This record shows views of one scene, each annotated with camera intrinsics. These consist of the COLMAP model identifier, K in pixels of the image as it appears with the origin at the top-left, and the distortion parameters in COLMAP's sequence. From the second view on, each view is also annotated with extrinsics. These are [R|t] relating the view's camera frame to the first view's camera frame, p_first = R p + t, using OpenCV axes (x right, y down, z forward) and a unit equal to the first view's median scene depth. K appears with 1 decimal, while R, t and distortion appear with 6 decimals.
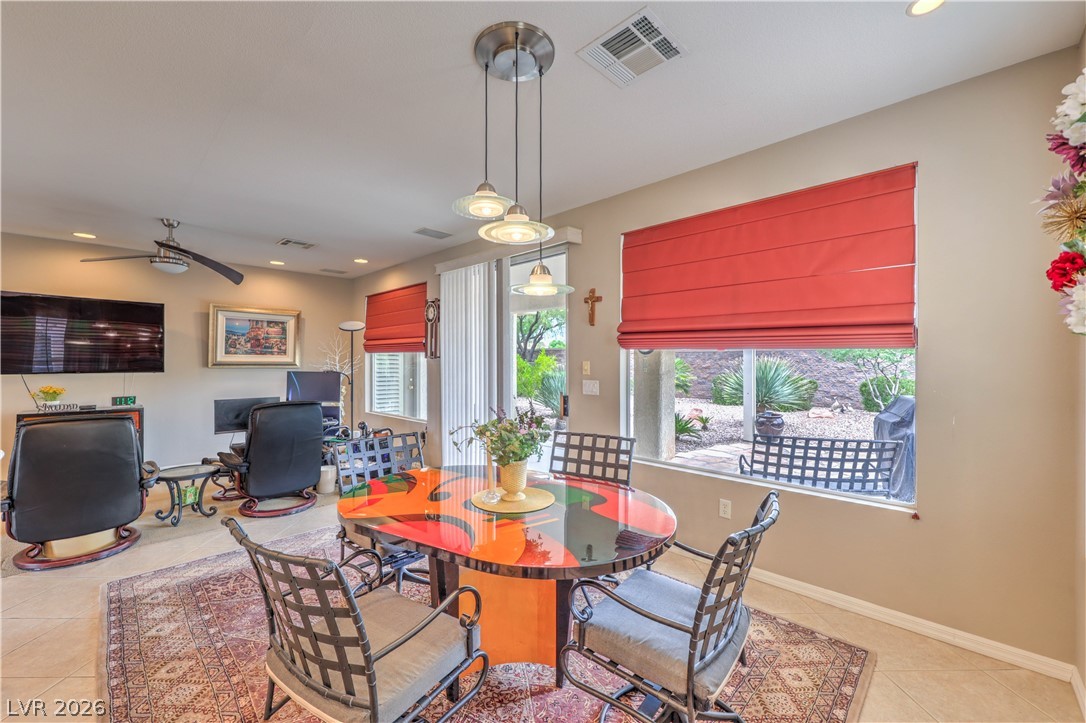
lens RADIAL K [[435.6, 0, 547.3], [0, 435.6, 362.0], [0, 0, 1]] dist [-0.013064, 0.000250]
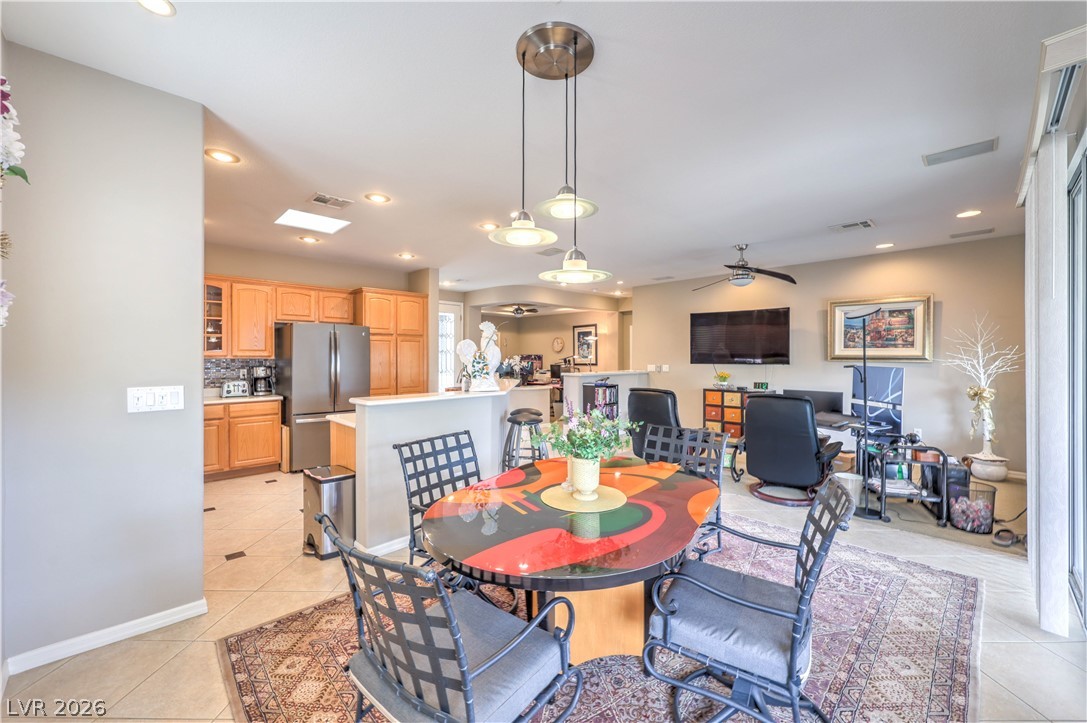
lens RADIAL K [[434.1, 0, 545.0], [0, 434.1, 359.2], [0, 0, 1]] dist [-0.005558, 0.000970]
pose [[-0.027242, 0.004528, -0.999619, 0.329523], [0.001082, 0.999989, 0.004500, 0.002824], [0.999628, -0.000959, -0.027247, 0.356567]]
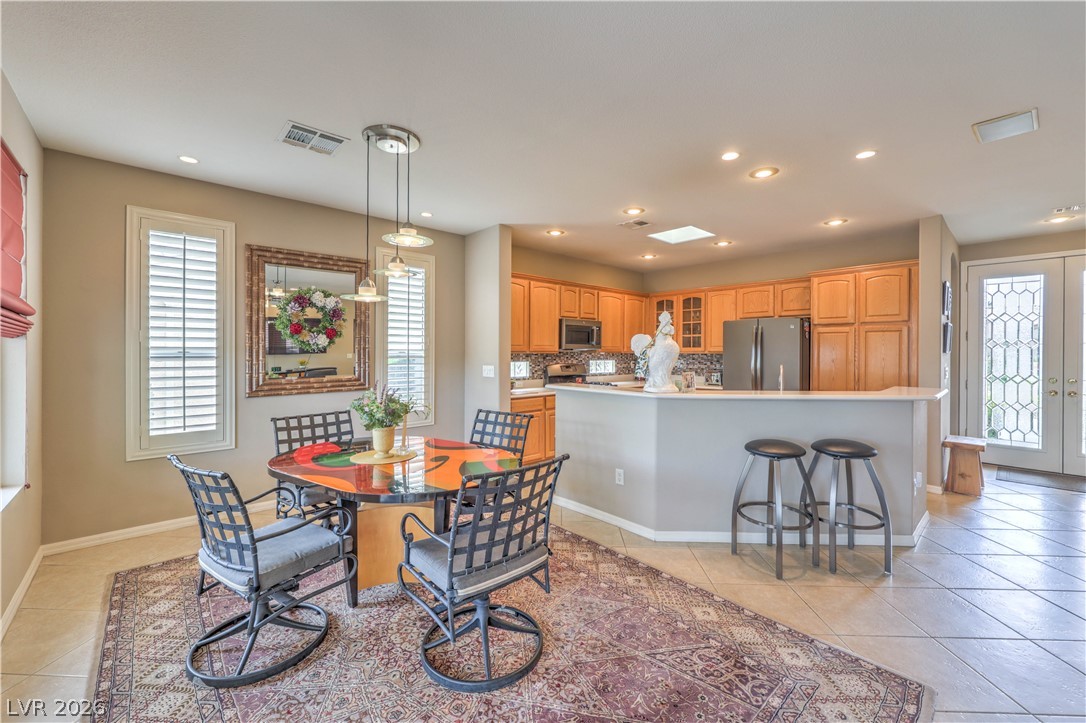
lens RADIAL K [[433.7, 0, 547.2], [0, 433.7, 358.2], [0, 0, 1]] dist [-0.005558, 0.000970]
pose [[-0.998540, -0.003449, 0.053912, -0.246628], [-0.002583, 0.999867, 0.016133, -0.000033], [-0.053961, 0.015971, -0.998415, 0.858013]]
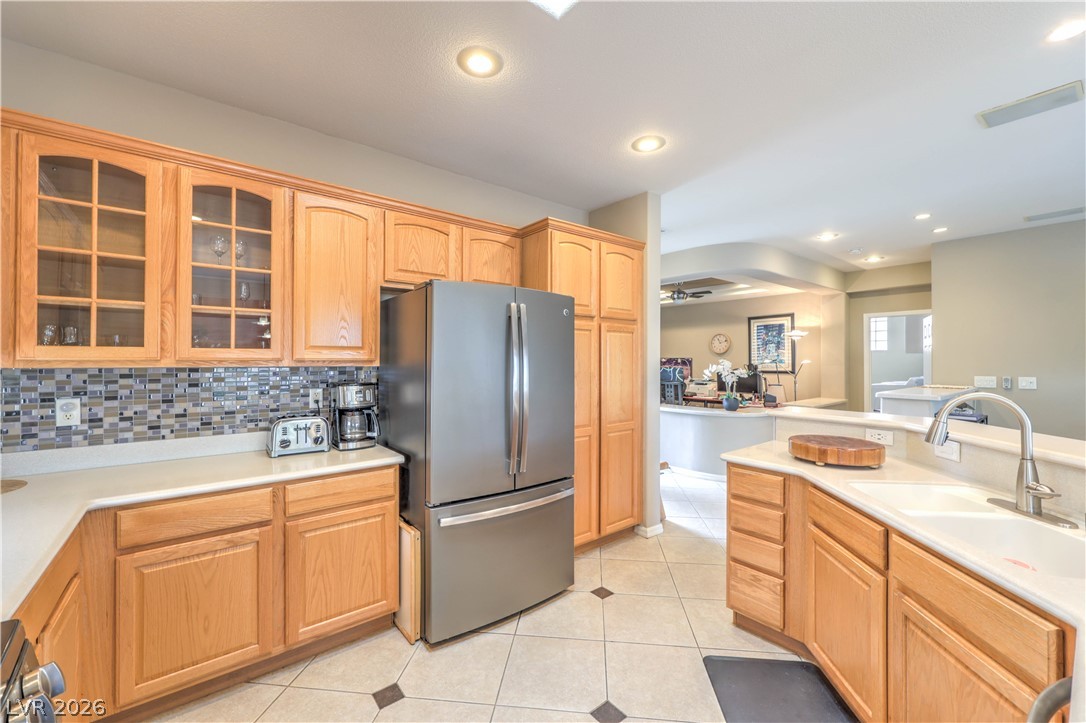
lens RADIAL K [[433.7, 0, 541.3], [0, 433.7, 357.2], [0, 0, 1]] dist [-0.005558, 0.000970]
pose [[-0.131911, -0.007373, -0.991234, -0.244707], [-0.000828, 0.999973, -0.007328, -0.001214], [0.991261, -0.000145, -0.131913, -0.083164]]
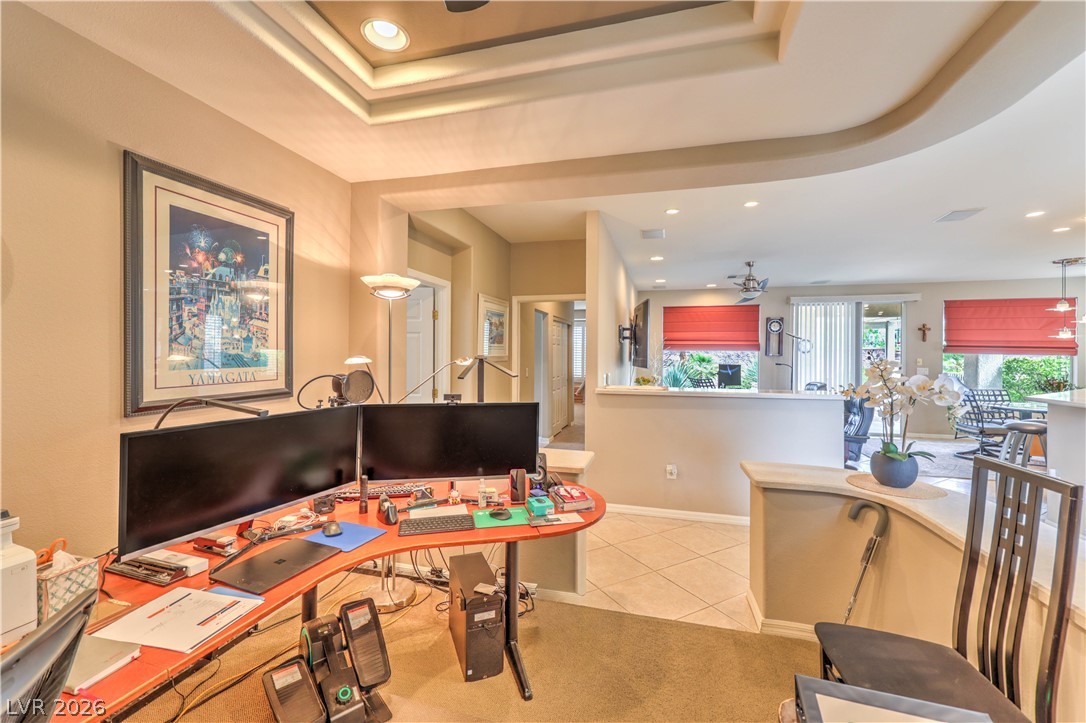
lens RADIAL K [[433.7, 0, 543.7], [0, 433.7, 356.1], [0, 0, 1]] dist [-0.005558, 0.000970]
pose [[0.883301, 0.004032, 0.468789, -1.728577], [-0.005043, 0.999987, 0.000903, -0.004589], [-0.468779, -0.003162, 0.883310, 0.015712]]
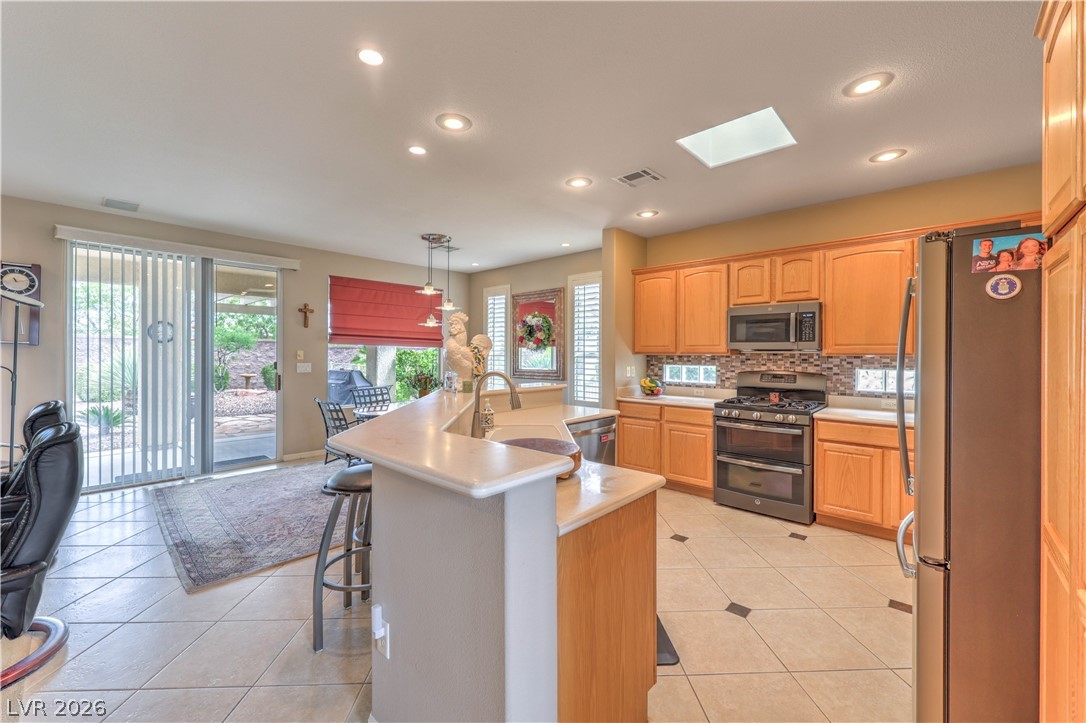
lens RADIAL K [[433.7, 0, 545.4], [0, 433.7, 354.3], [0, 0, 1]] dist [-0.005558, 0.000970]
pose [[-0.025906, -0.003617, 0.999658, -1.008151], [-0.003598, 0.999987, 0.003525, 0.001901], [-0.999658, -0.003506, -0.025919, 0.134614]]
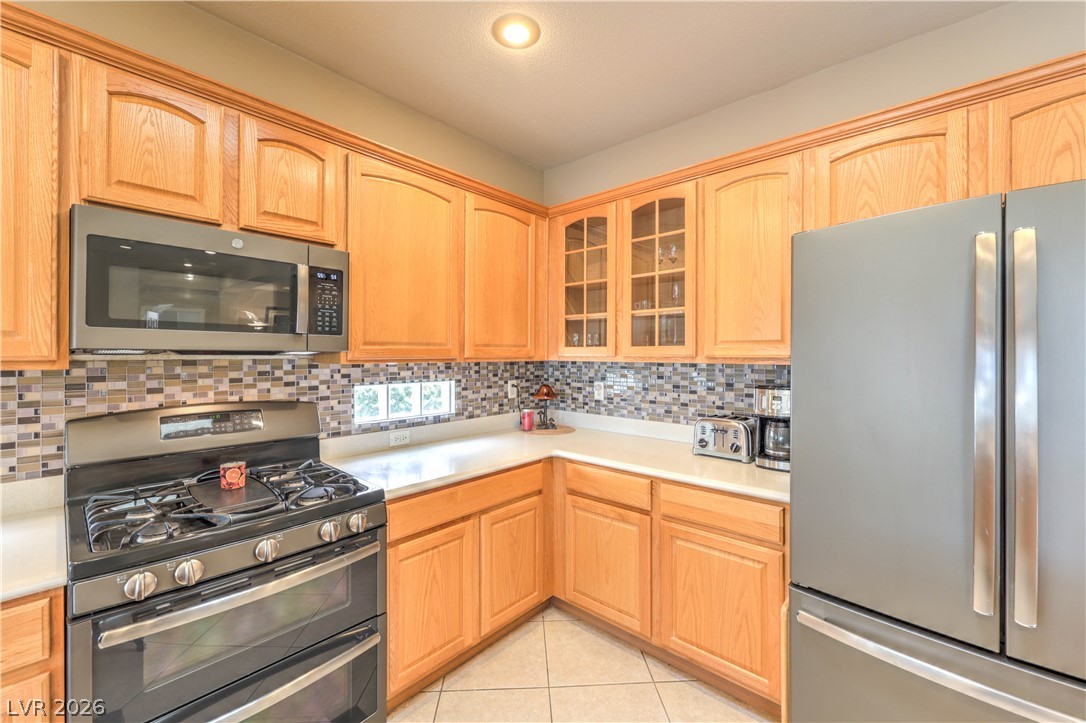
lens RADIAL K [[433.7, 0, 543.9], [0, 433.7, 353.4], [0, 0, 1]] dist [-0.005558, 0.000970]
pose [[-0.999229, -0.002045, -0.039216, -0.465352], [-0.002037, 0.999998, -0.000226, -0.004007], [0.039217, -0.000146, -0.999231, 0.016029]]
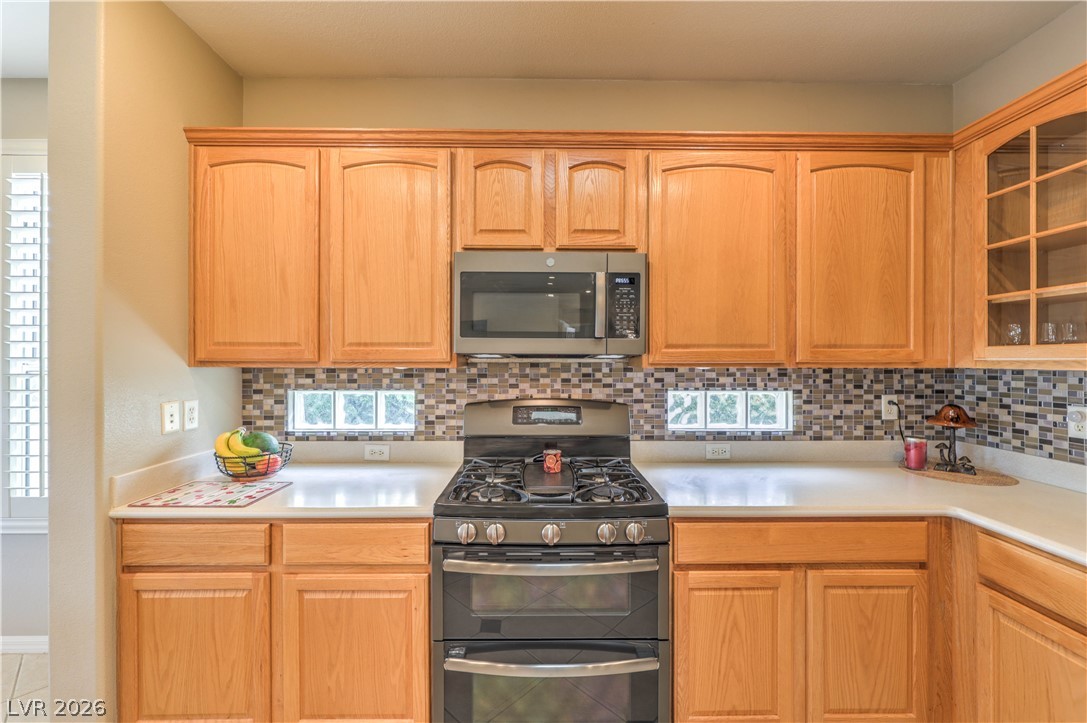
lens RADIAL K [[434.1, 0, 542.0], [0, 434.1, 358.1], [0, 0, 1]] dist [-0.005558, 0.000970]
pose [[-0.704132, 0.001711, 0.710067, -0.504769], [-0.001530, 0.999991, -0.003928, -0.001336], [-0.710067, -0.003852, -0.704124, -0.036135]]
